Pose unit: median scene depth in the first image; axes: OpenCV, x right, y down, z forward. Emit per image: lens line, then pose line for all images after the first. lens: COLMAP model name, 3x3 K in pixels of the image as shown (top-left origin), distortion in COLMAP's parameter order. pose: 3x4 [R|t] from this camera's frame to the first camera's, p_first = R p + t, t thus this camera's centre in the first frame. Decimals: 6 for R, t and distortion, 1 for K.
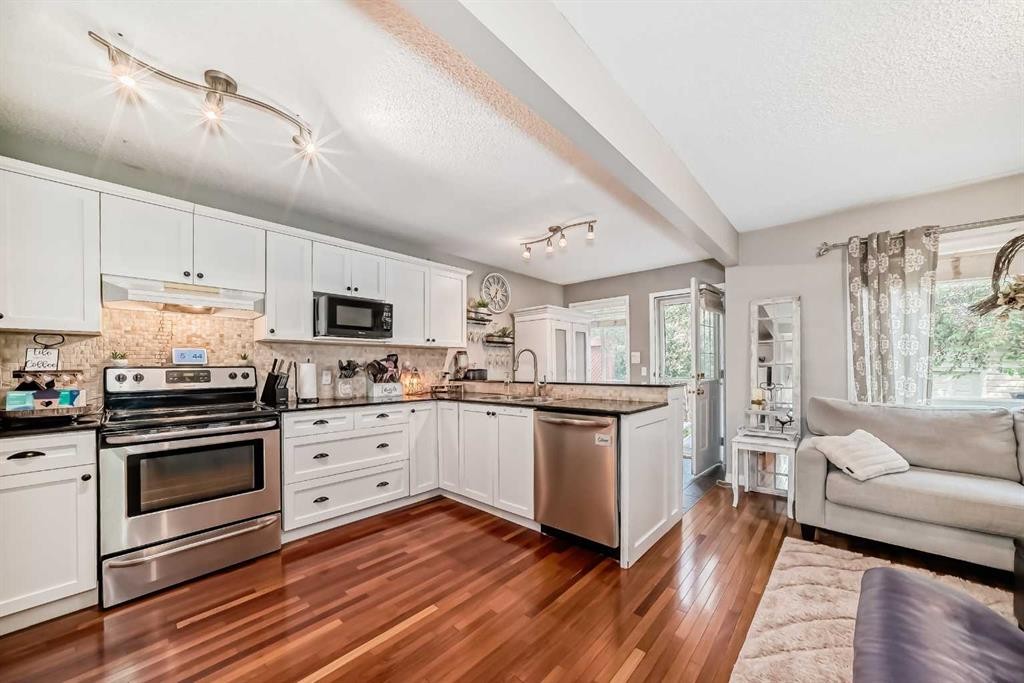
lens RADIAL K [[369.6, 0, 518.6], [0, 369.6, 366.8], [0, 0, 1]] dist [-0.023607, 0.006060]
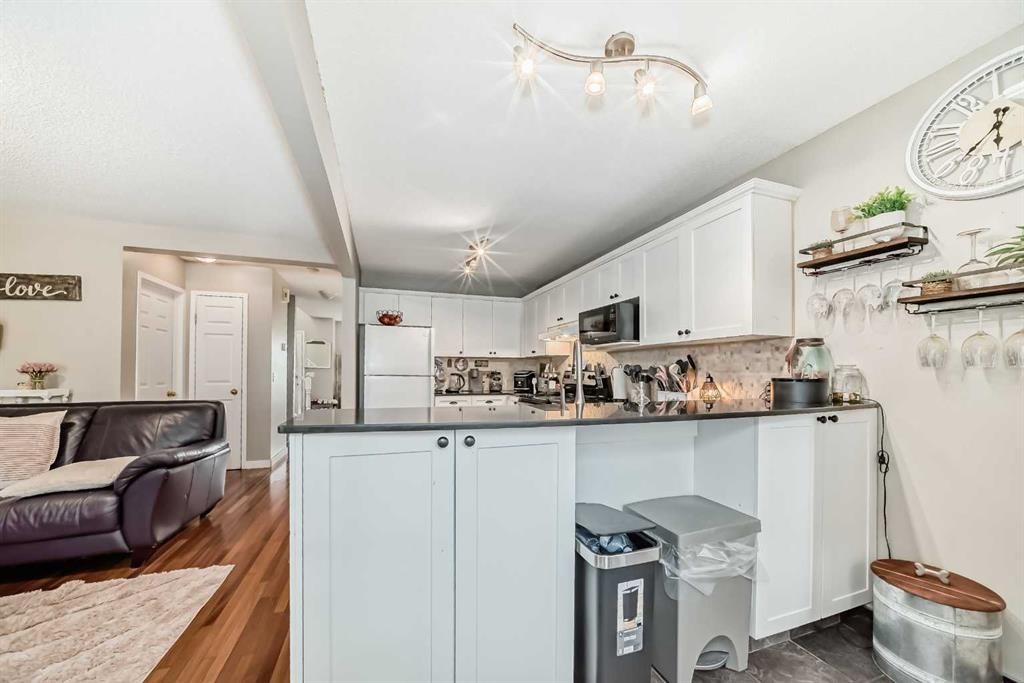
lens RADIAL K [[369.6, 0, 508.0], [0, 369.6, 369.7], [0, 0, 1]] dist [-0.023607, 0.006060]
pose [[-0.493619, 0.000485, -0.869678, 0.639304], [-0.001009, 0.999999, 0.001130, -0.006490], [0.869678, 0.001435, -0.493617, 1.341468]]
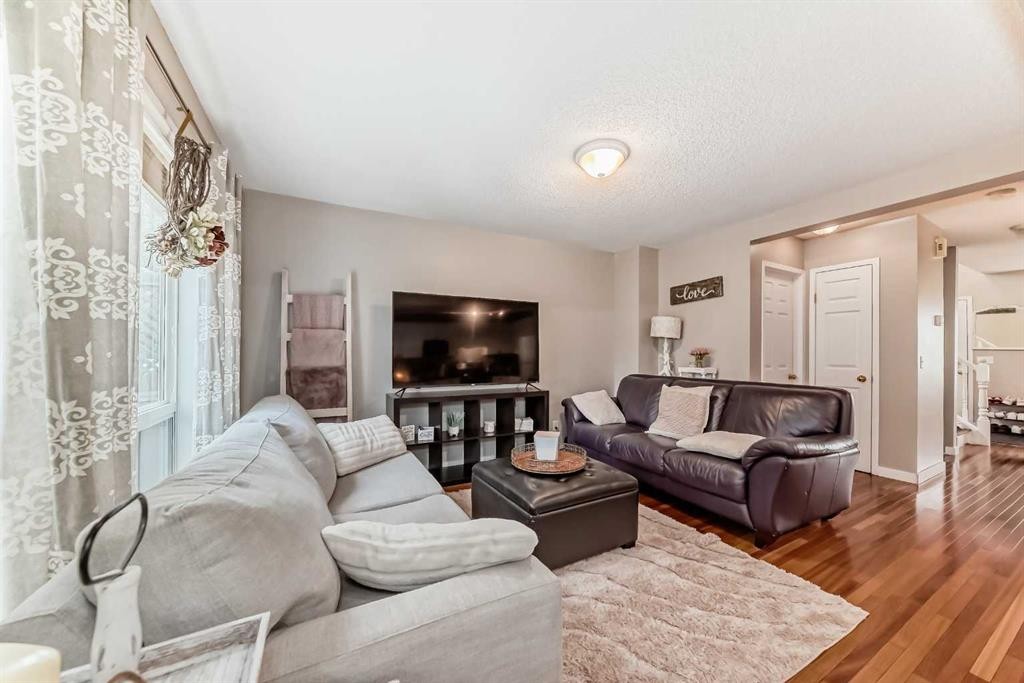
lens RADIAL K [[369.6, 0, 516.1], [0, 369.6, 349.1], [0, 0, 1]] dist [-0.023607, 0.006060]
pose [[-0.942244, 0.005794, 0.334876, 0.591783], [0.002414, 0.999942, -0.010509, -0.004801], [-0.334917, -0.009094, -0.942204, 1.203913]]
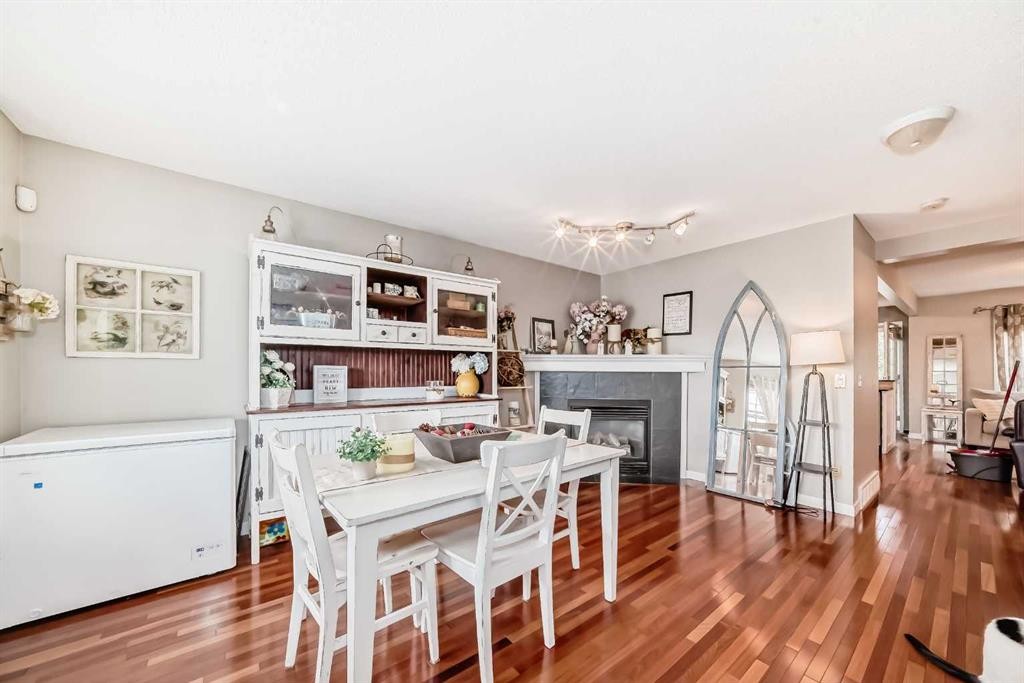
lens RADIAL K [[371.1, 0, 513.8], [0, 371.1, 370.8], [0, 0, 1]] dist [-0.003084, -0.000107]
pose [[0.985314, 0.006454, -0.170628, -1.291895], [-0.005676, 0.999971, 0.005049, -0.010706], [0.170656, -0.004007, 0.985323, -1.385845]]
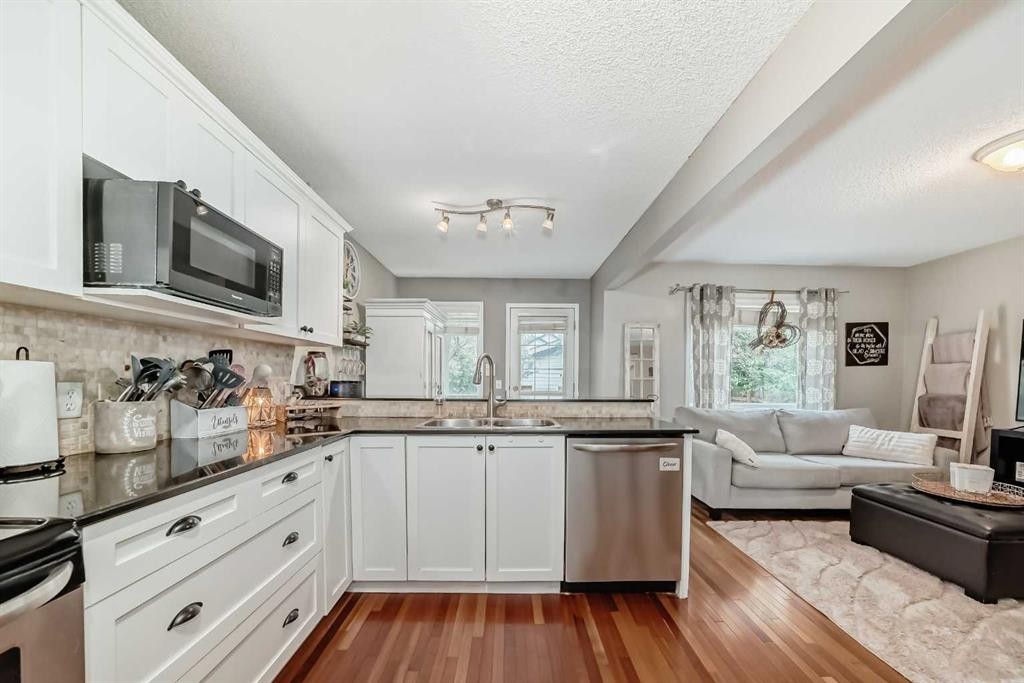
lens RADIAL K [[369.6, 0, 514.6], [0, 369.6, 390.4], [0, 0, 1]] dist [-0.023607, 0.006060]
pose [[0.738442, -0.008268, 0.674266, -0.488966], [-0.012755, 0.999575, 0.026226, 0.003427], [-0.674196, -0.027967, 0.738022, 0.468750]]
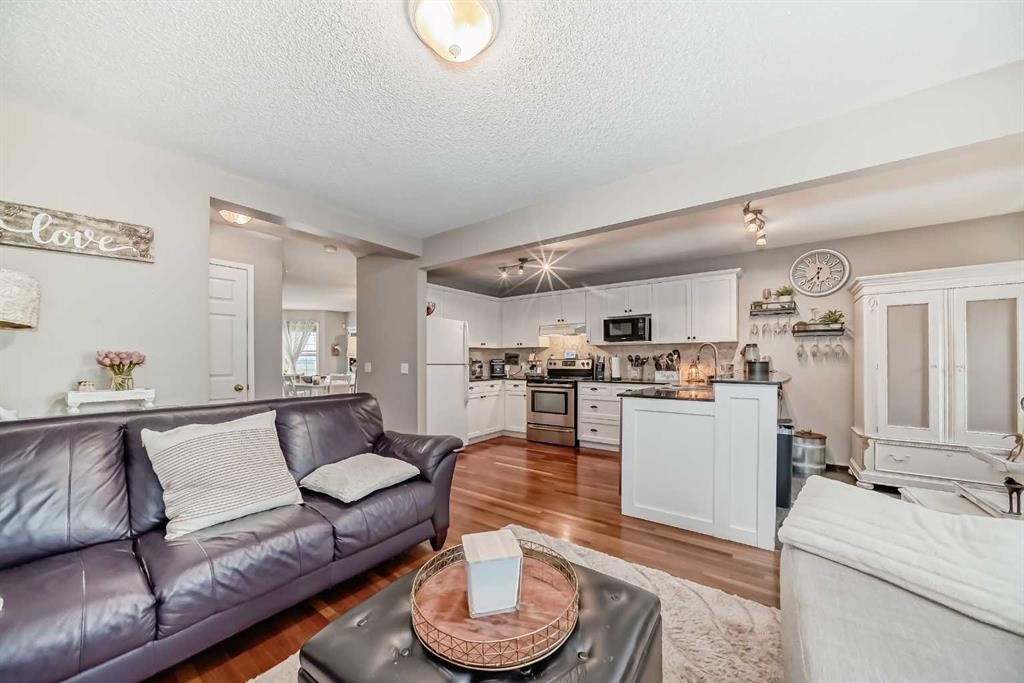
lens RADIAL K [[369.6, 0, 512.5], [0, 369.6, 364.4], [0, 0, 1]] dist [-0.023607, 0.006060]
pose [[0.100255, 0.017302, -0.994811, 1.179324], [0.002266, 0.999842, 0.017617, -0.008376], [0.994959, -0.004021, 0.100200, 0.359205]]
